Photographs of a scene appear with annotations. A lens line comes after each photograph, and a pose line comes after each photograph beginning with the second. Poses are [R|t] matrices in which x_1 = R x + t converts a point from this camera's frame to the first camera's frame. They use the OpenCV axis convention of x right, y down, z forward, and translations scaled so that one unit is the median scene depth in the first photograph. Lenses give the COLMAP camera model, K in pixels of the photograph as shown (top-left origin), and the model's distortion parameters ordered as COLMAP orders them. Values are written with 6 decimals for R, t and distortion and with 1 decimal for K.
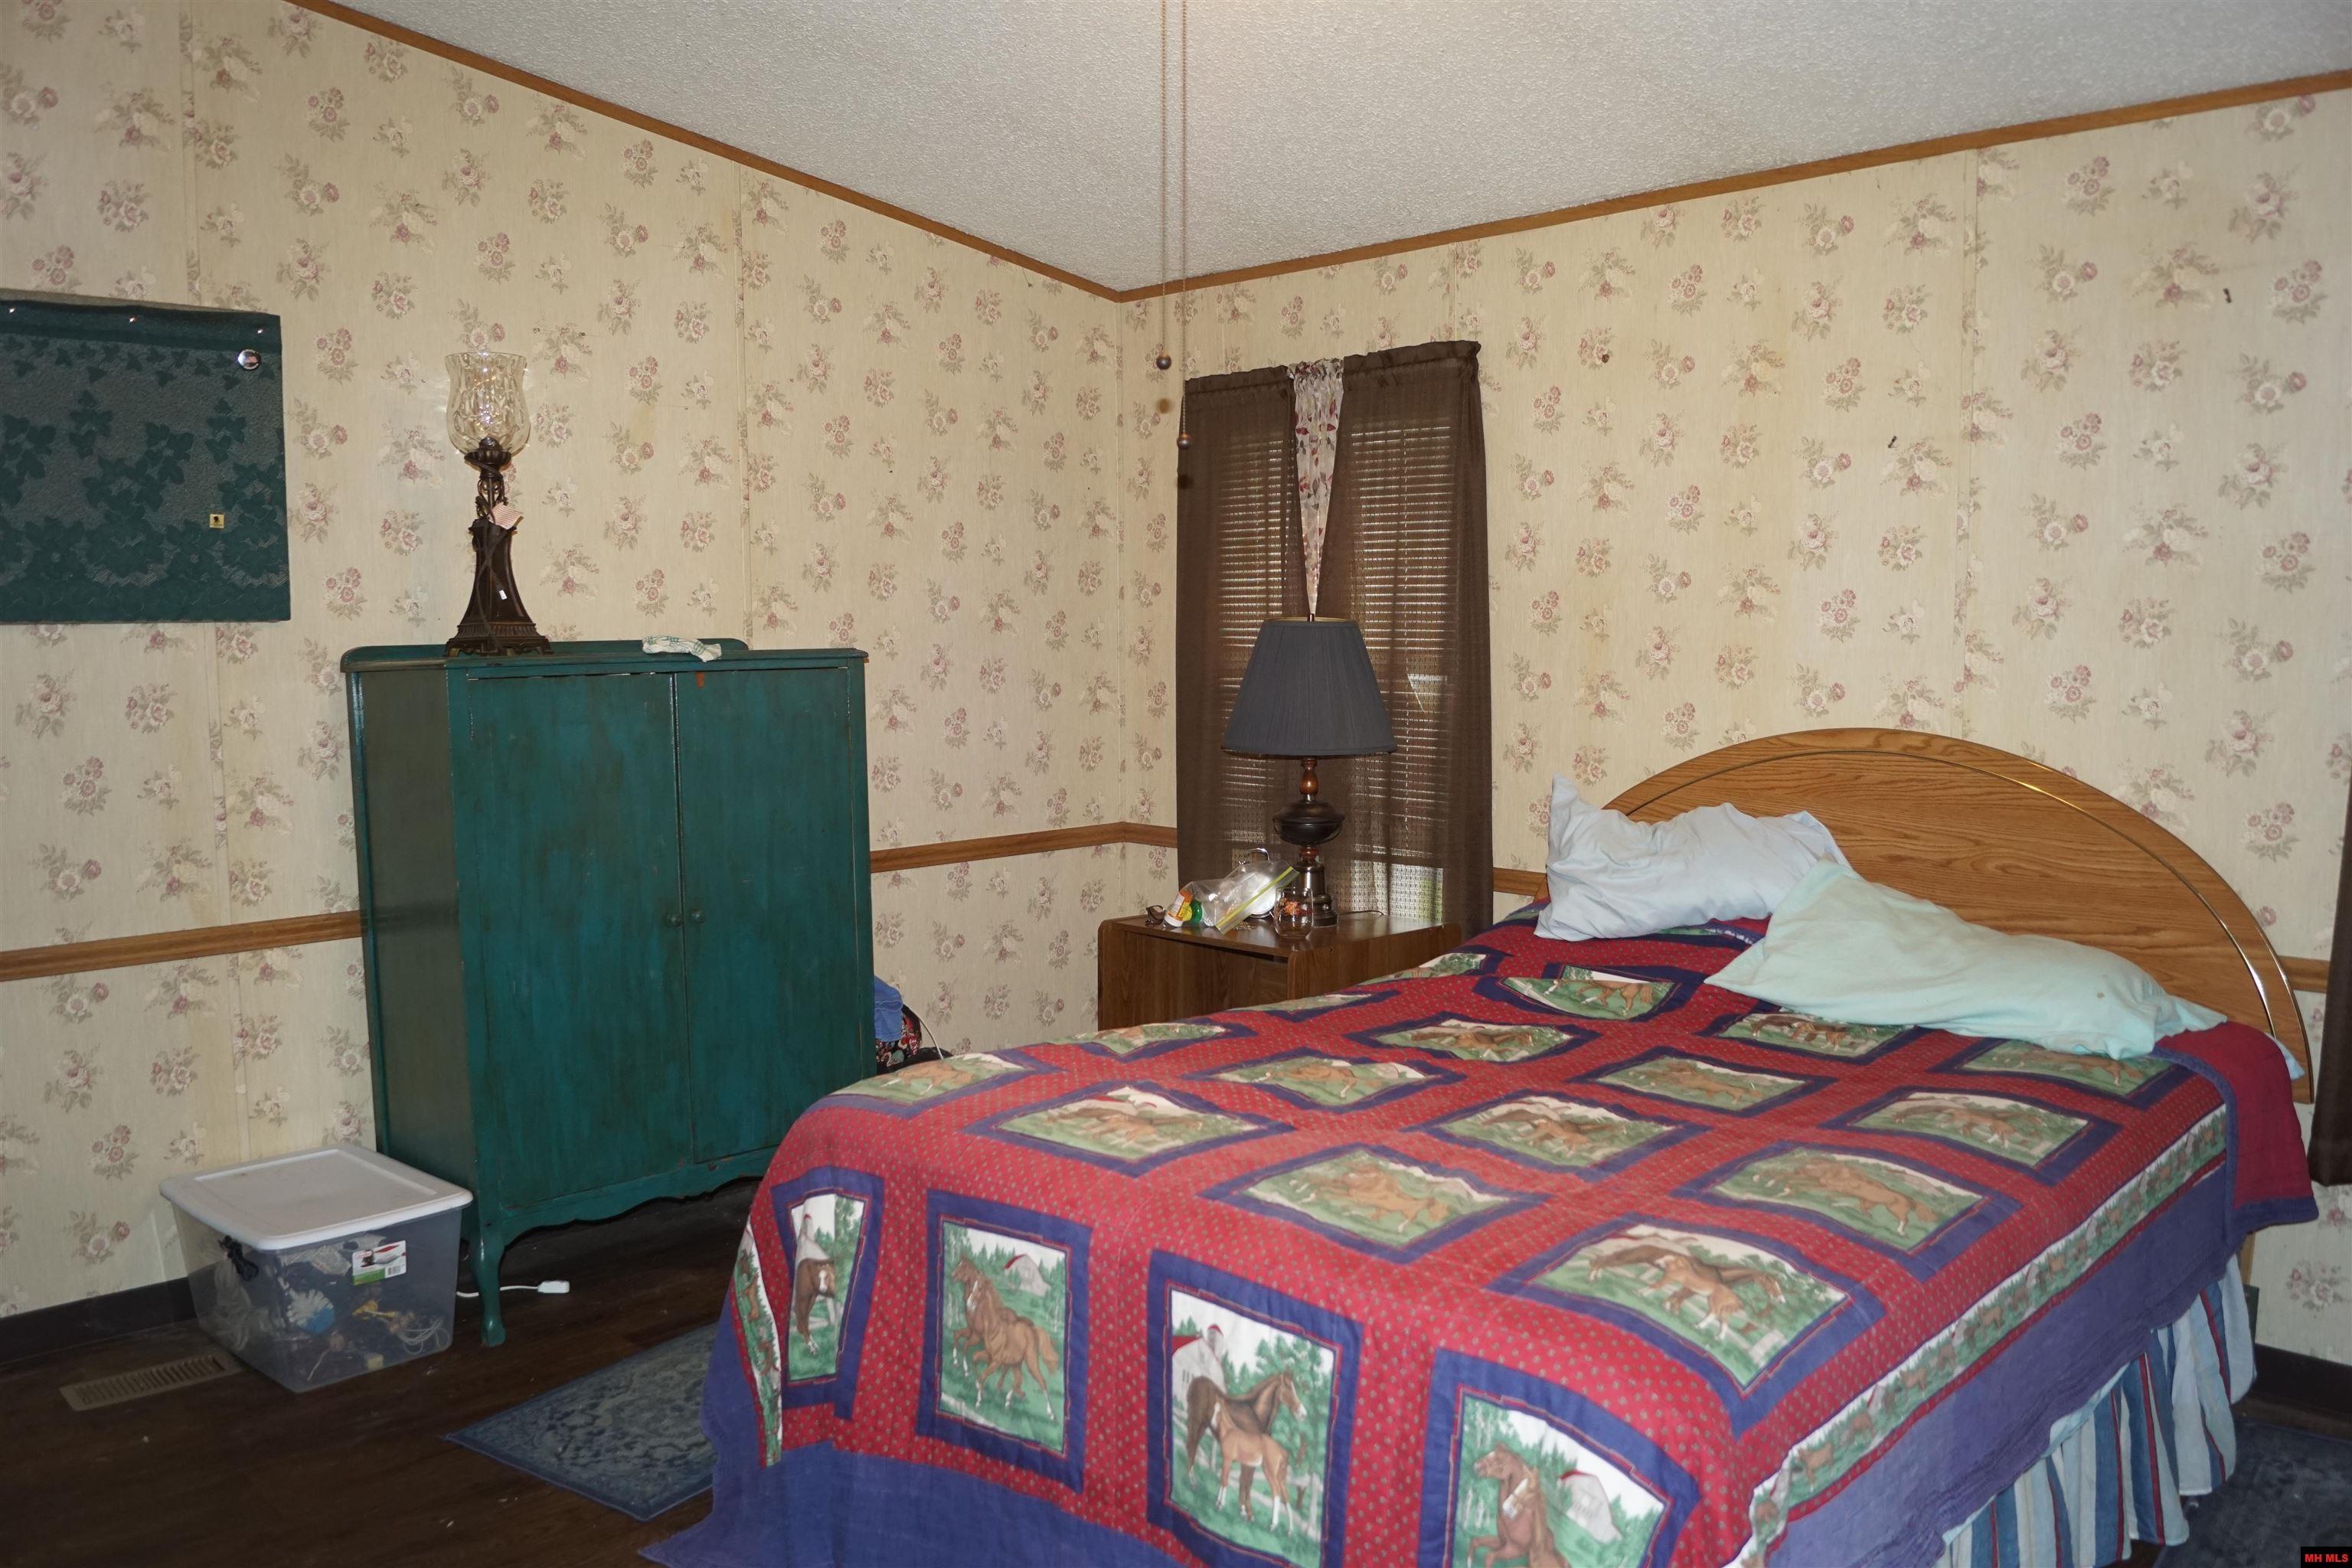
lens RADIAL K [[1816.6, 0, 1140.2], [0, 1816.6, 816.9], [0, 0, 1]] dist [-0.087614, 0.018658]
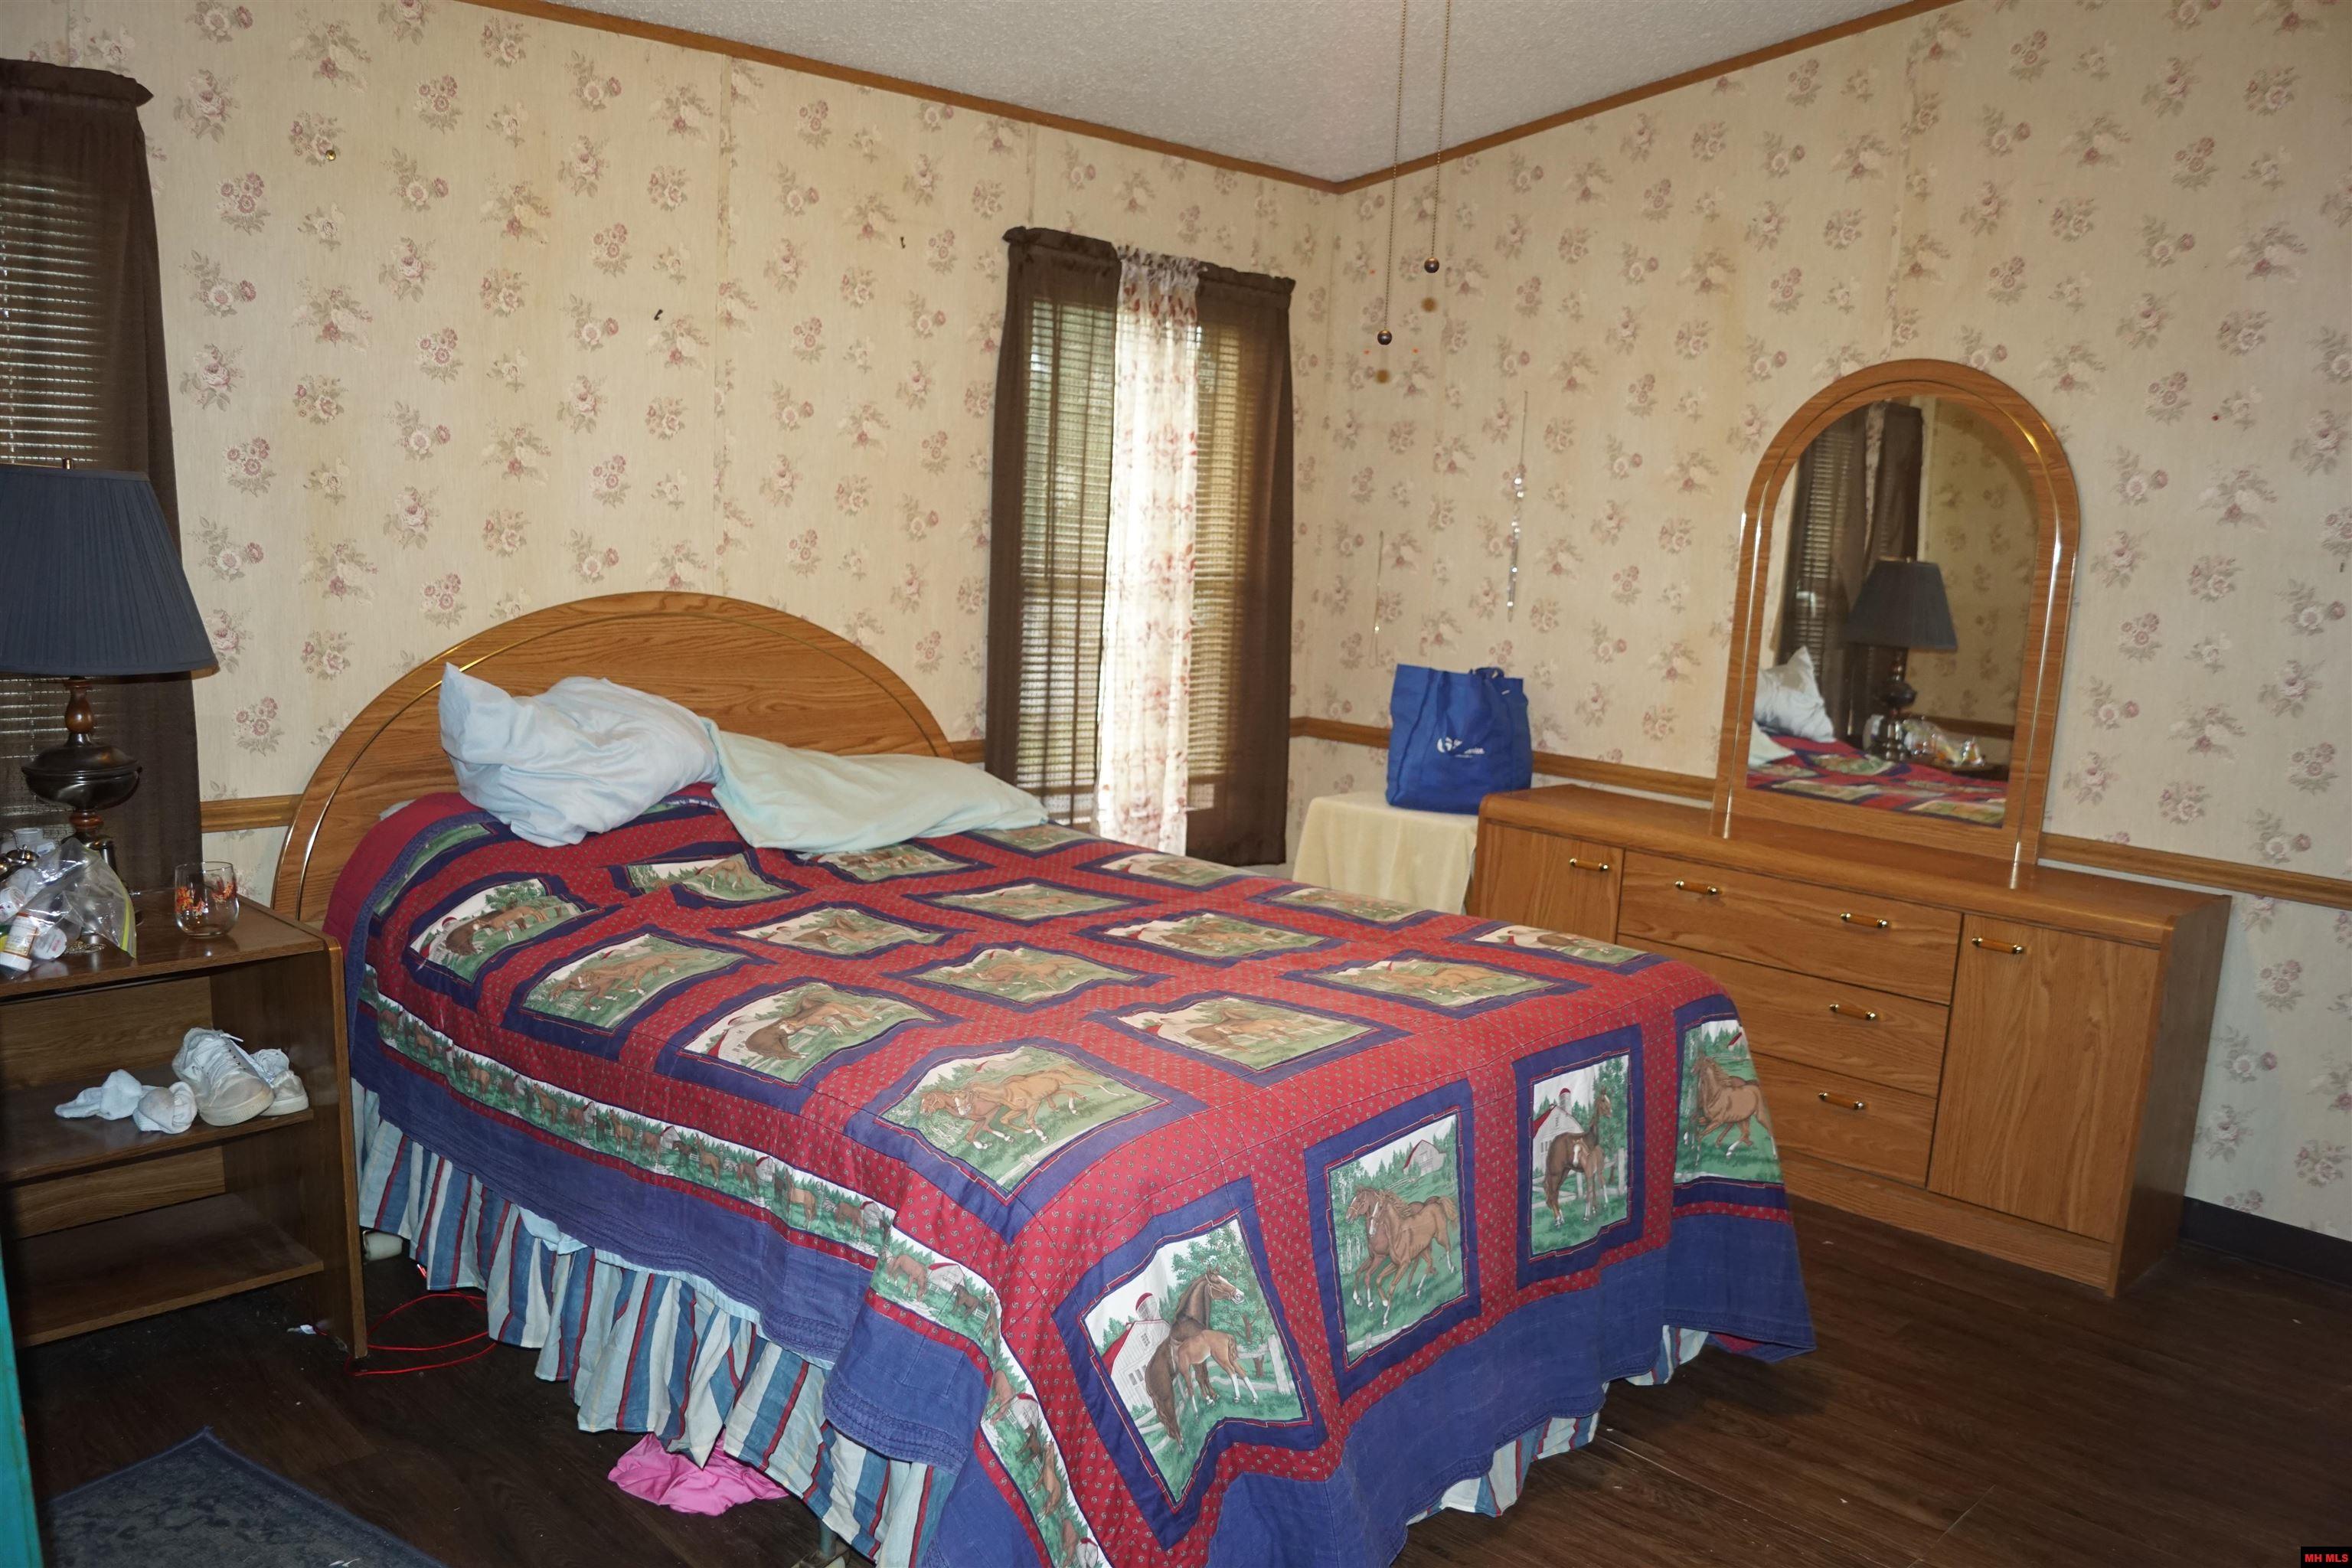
lens RADIAL K [[1854.1, 0, 1176.0], [0, 1854.1, 784.0], [0, 0, 1]] dist [-0.059985, -0.001192]
pose [[-0.021990, -0.146272, 0.989000, -0.702744], [0.068472, 0.986696, 0.147454, -0.079629], [-0.997411, 0.070961, -0.011682, 0.749517]]
